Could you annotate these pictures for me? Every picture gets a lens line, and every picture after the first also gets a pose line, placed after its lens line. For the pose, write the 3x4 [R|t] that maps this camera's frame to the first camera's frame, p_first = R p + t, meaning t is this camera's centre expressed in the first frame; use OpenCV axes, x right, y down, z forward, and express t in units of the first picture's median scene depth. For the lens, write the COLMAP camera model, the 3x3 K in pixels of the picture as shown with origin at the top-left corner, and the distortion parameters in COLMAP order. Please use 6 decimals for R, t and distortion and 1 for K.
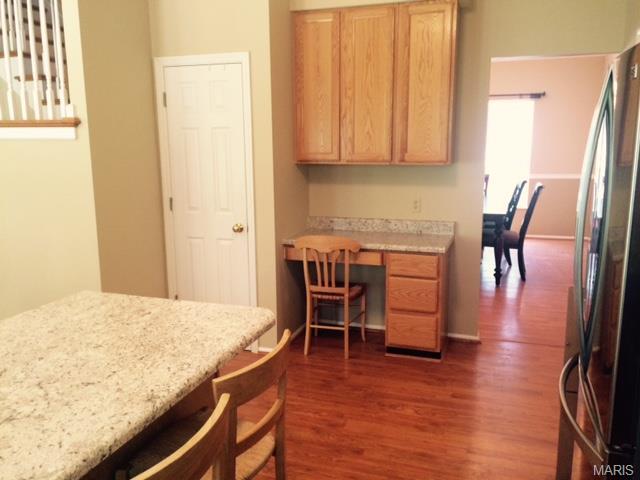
lens RADIAL K [[544.2, 0, 320.0], [0, 544.2, 240.0], [0, 0, 1]] dist [0.105044, -0.173347]
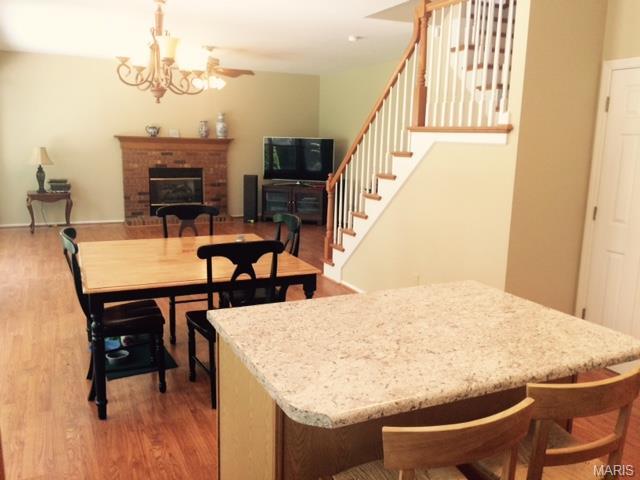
lens RADIAL K [[544.2, 0, 320.0], [0, 544.2, 240.0], [0, 0, 1]] dist [0.105044, -0.173347]
pose [[0.698295, 0.149570, -0.700009, 0.170536], [-0.151506, 0.986653, 0.059681, -0.011844], [0.699593, 0.064381, 0.711636, -0.027016]]
